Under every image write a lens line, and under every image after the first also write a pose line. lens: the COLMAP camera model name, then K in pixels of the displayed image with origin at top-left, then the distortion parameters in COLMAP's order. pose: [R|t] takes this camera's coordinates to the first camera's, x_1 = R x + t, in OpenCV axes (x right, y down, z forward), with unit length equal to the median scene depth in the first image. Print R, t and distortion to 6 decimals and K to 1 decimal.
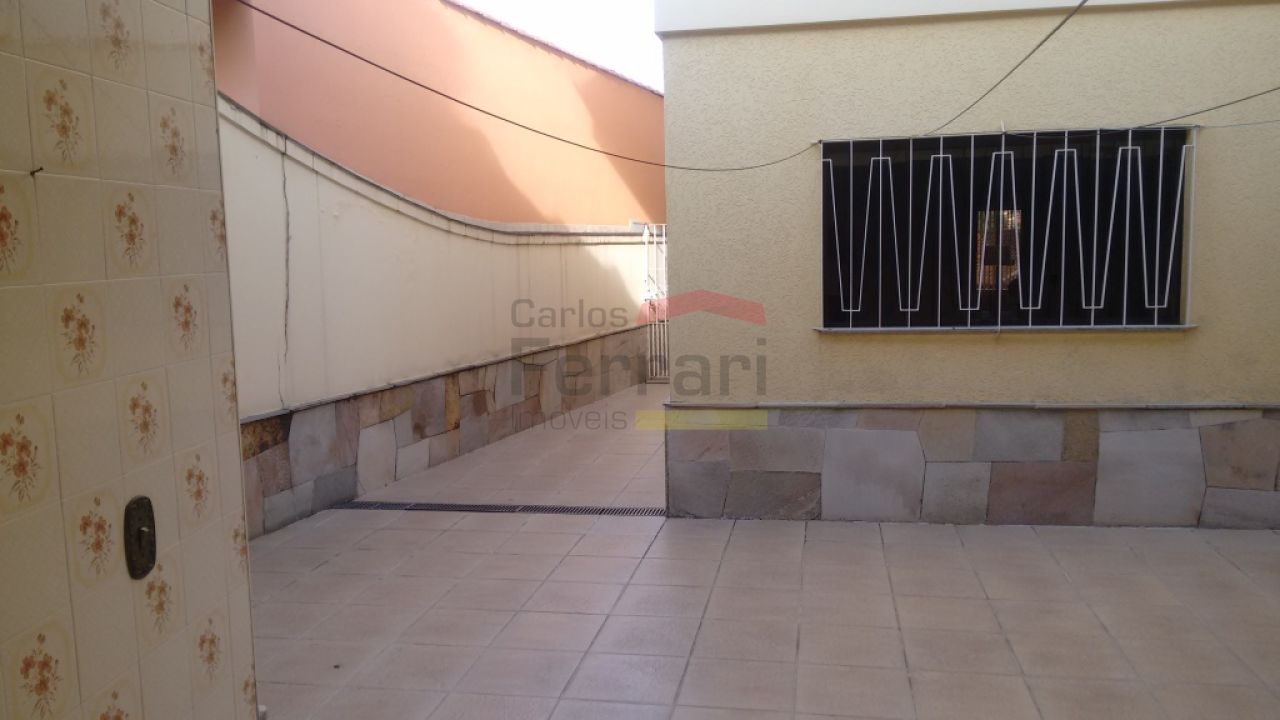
lens RADIAL K [[1001.8, 0, 641.0], [0, 1001.8, 359.1], [0, 0, 1]] dist [0.039804, -0.059556]
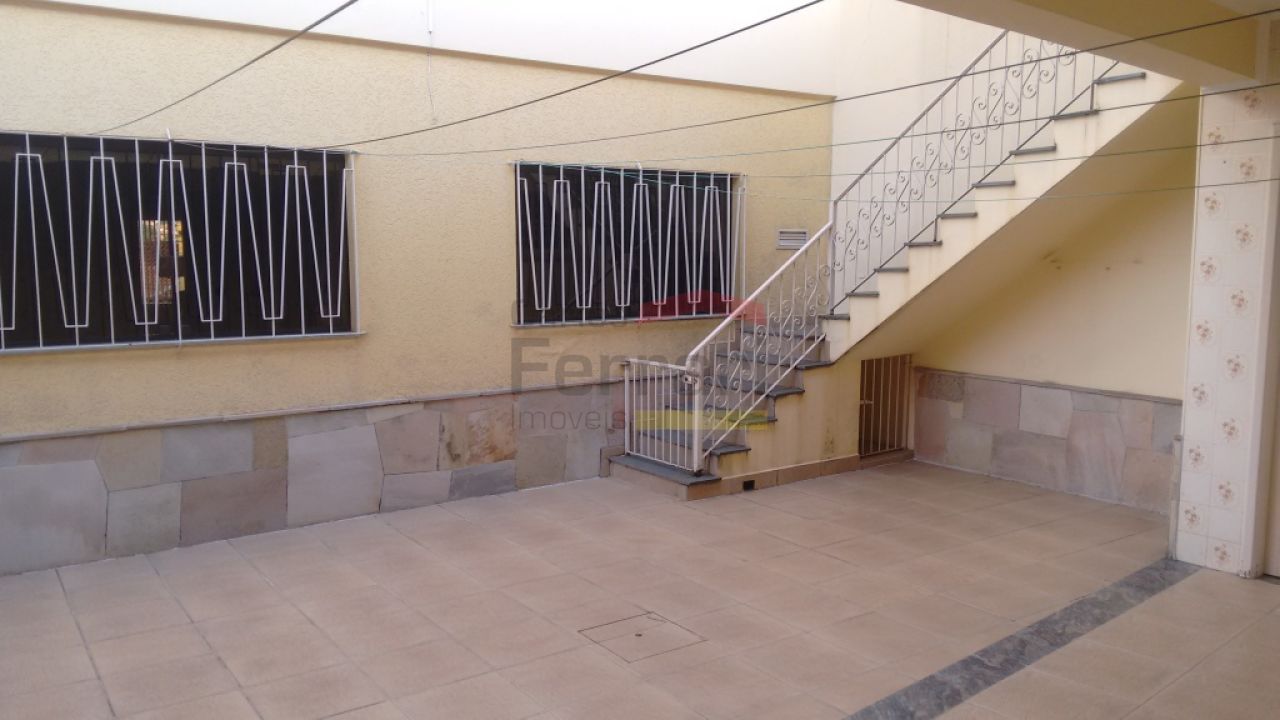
lens RADIAL K [[1001.8, 0, 644.6], [0, 1001.8, 364.4], [0, 0, 1]] dist [0.039804, -0.059556]
pose [[0.701378, -0.059466, 0.710305, -0.021184], [0.064526, 0.997719, 0.019813, 0.000070], [-0.709863, 0.031936, 0.703616, 0.003467]]
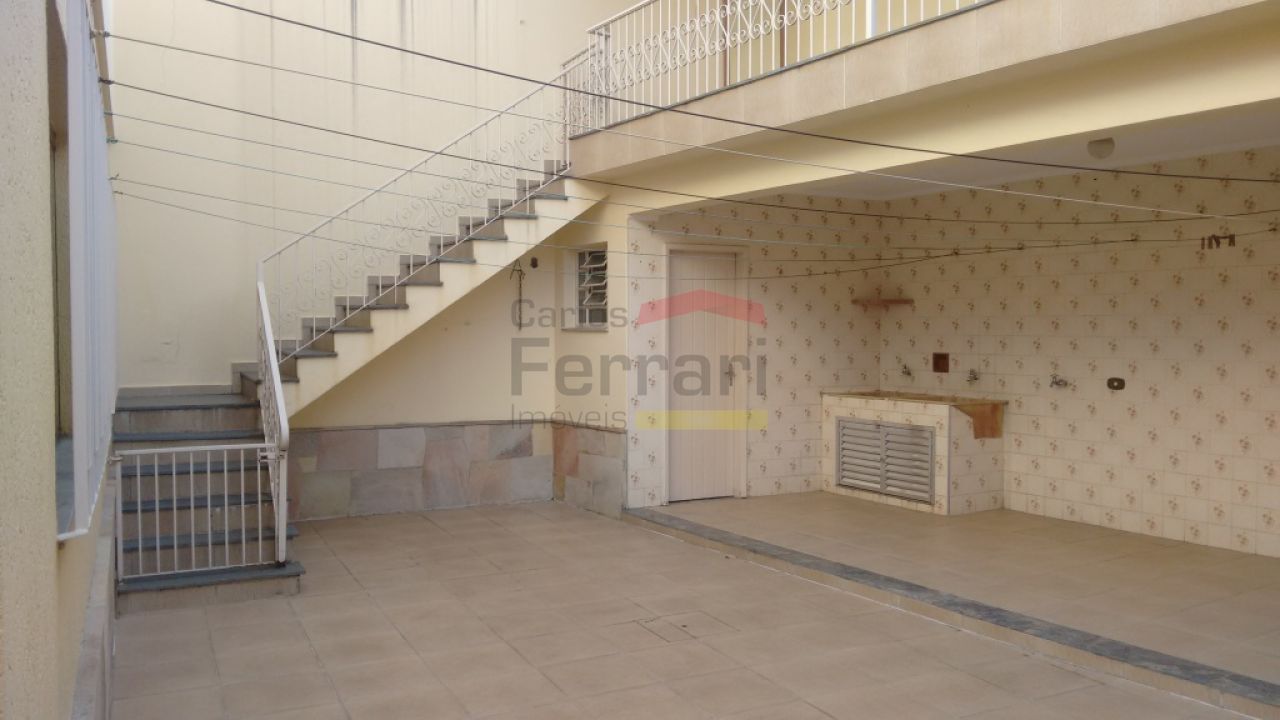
lens RADIAL K [[1001.8, 0, 644.7], [0, 1001.8, 362.4], [0, 0, 1]] dist [0.039804, -0.059556]
pose [[-0.607264, -0.004573, 0.794487, -0.224412], [0.102712, 0.991140, 0.084213, -0.114113], [-0.787833, 0.132743, -0.601414, 1.278849]]
